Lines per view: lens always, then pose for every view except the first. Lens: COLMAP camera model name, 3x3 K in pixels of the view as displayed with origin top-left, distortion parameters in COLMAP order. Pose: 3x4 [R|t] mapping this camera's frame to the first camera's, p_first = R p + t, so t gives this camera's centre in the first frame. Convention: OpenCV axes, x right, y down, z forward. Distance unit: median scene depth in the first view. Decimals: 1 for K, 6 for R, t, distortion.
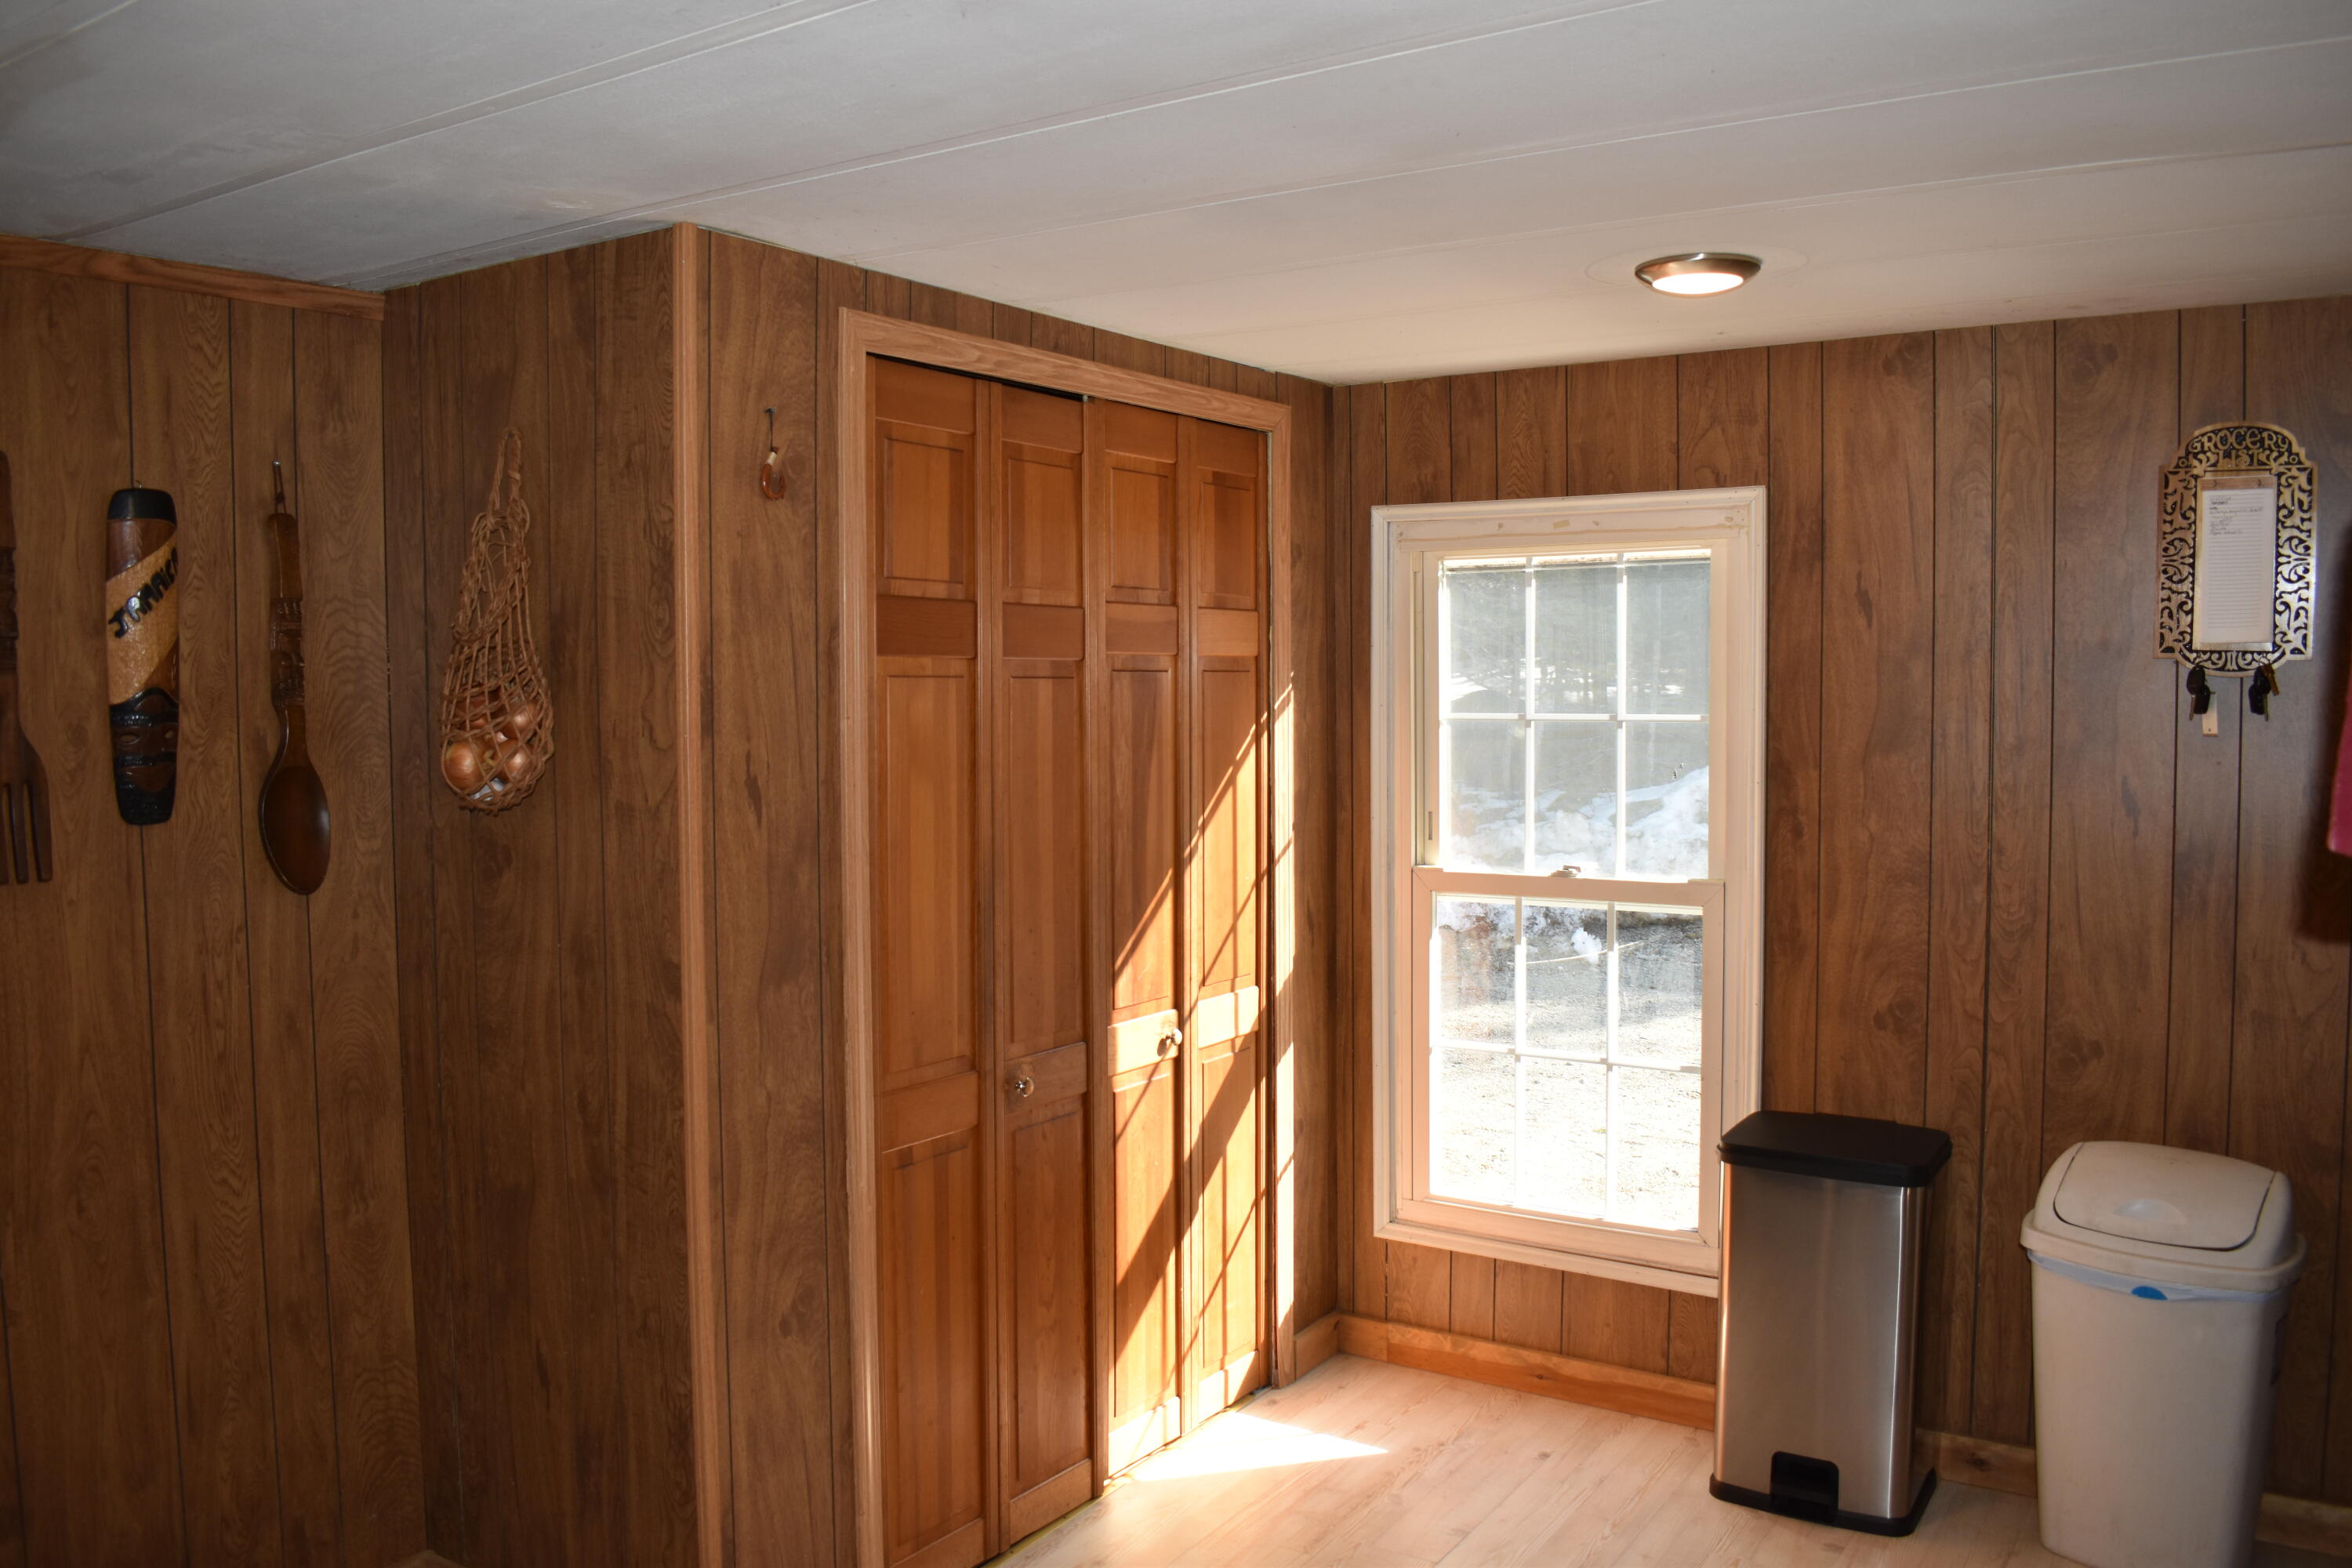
lens RADIAL K [[1852.1, 0, 1176.0], [0, 1852.1, 784.0], [0, 0, 1]] dist [-0.085324, 0.000165]
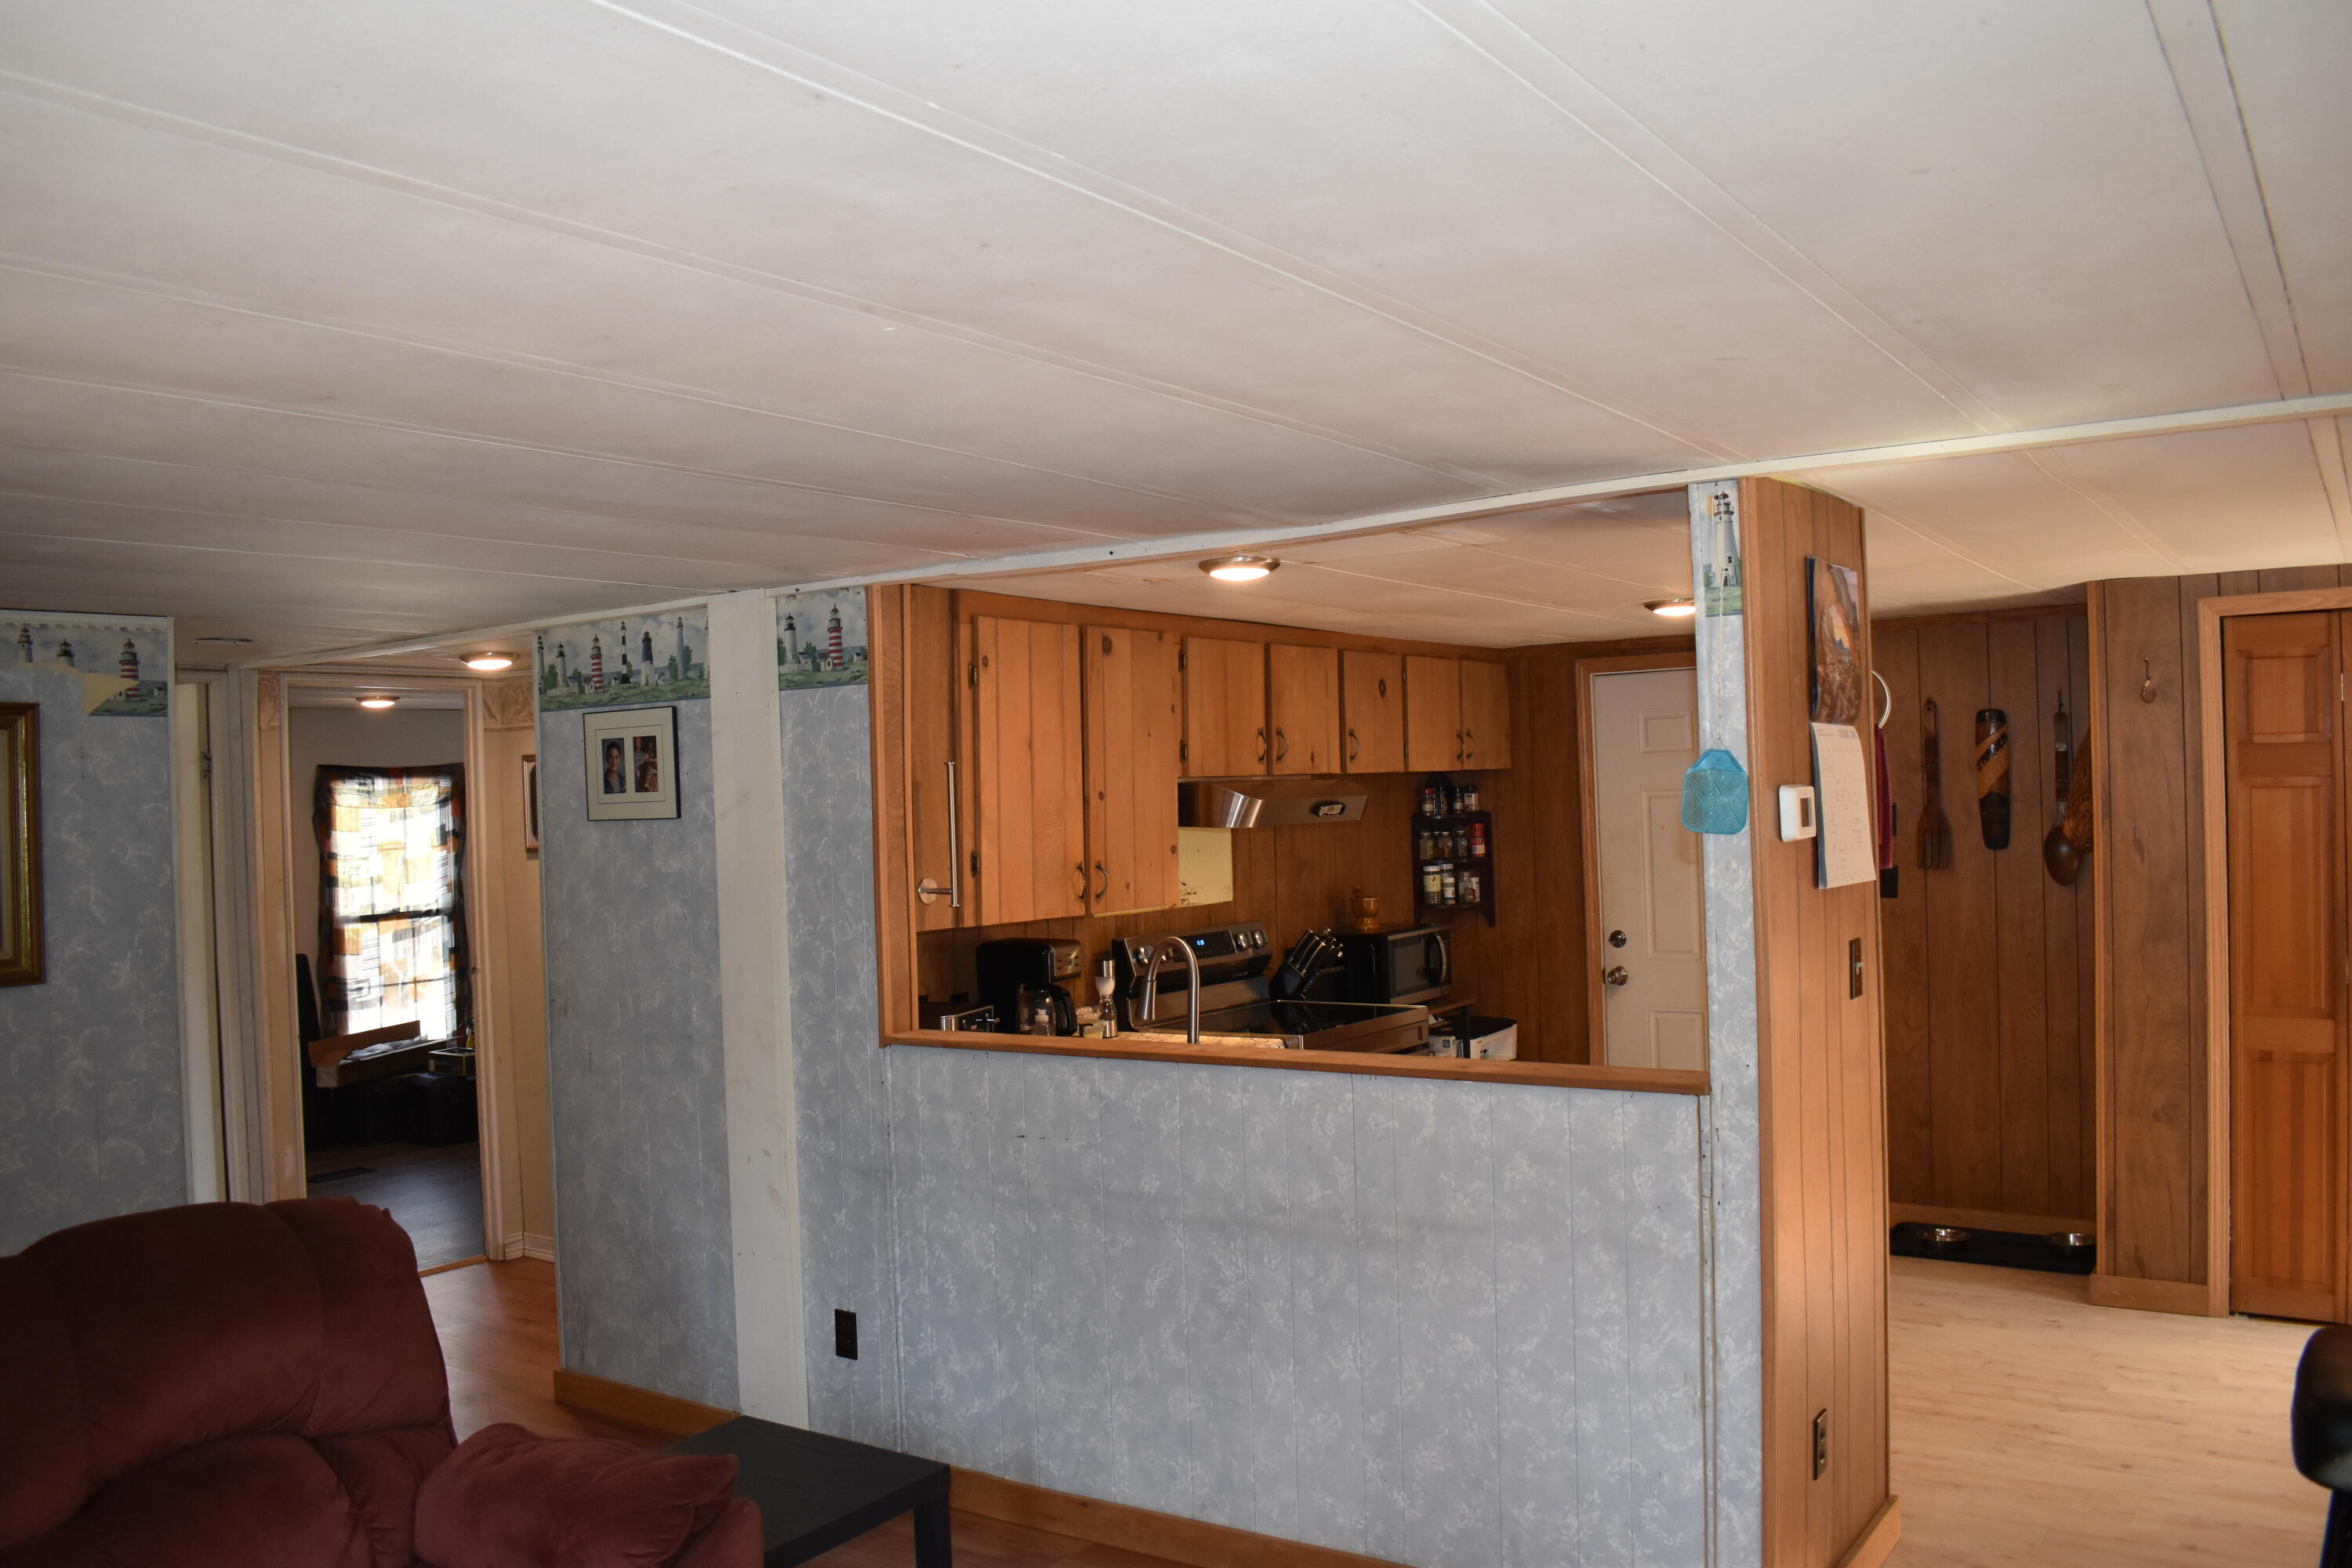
lens RADIAL K [[1852.1, 0, 1176.0], [0, 1852.1, 784.0], [0, 0, 1]] dist [-0.085324, 0.000165]
pose [[-0.019641, 0.003921, -0.999799, 1.772191], [-0.028917, 0.999572, 0.004489, -0.042273], [0.999389, 0.028999, -0.019519, -0.034560]]
